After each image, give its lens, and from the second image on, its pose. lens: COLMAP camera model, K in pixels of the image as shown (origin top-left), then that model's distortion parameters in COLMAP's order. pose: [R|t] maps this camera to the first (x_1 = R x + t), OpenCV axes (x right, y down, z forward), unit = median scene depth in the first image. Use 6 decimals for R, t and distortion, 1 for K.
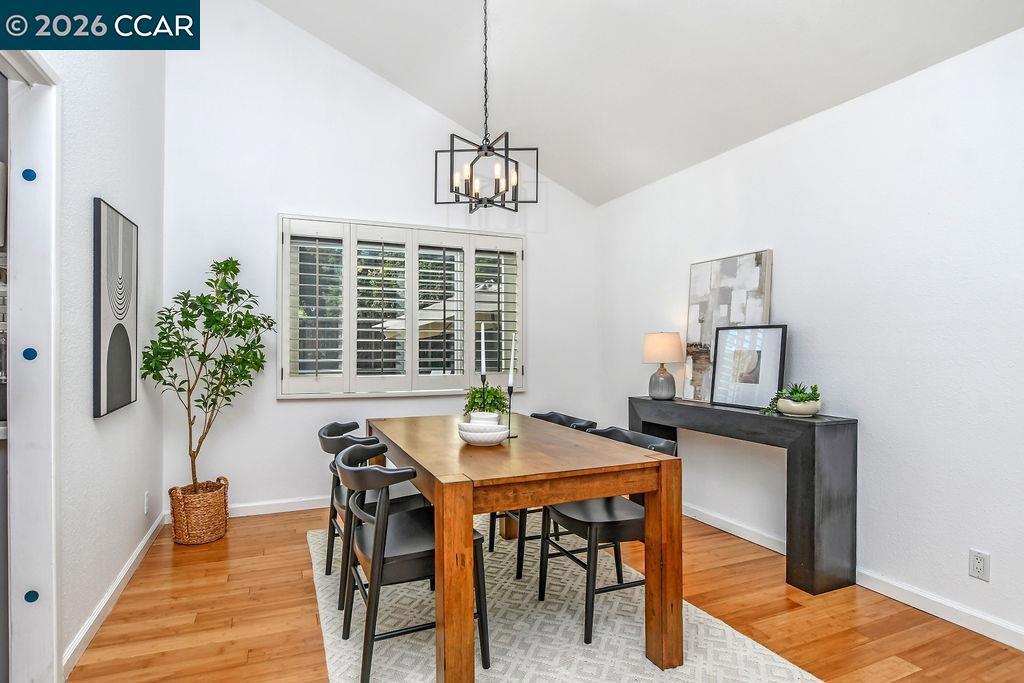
lens RADIAL K [[545.4, 0, 511.2], [0, 545.4, 344.0], [0, 0, 1]] dist [-0.008025, -0.000718]
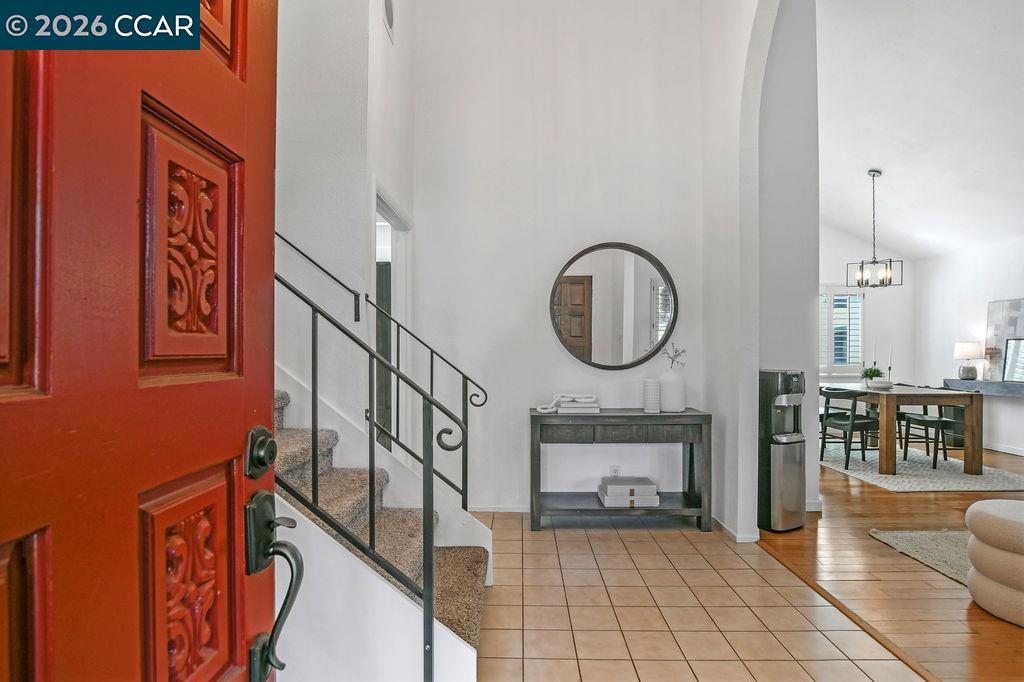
lens RADIAL K [[524.4, 0, 512.7], [0, 524.4, 351.8], [0, 0, 1]] dist [0.002649, 0.000811]
pose [[0.917731, 0.005874, -0.397160, -0.443477], [-0.004648, 0.999981, 0.004050, 0.011107], [0.397176, -0.001870, 0.917741, -1.277403]]
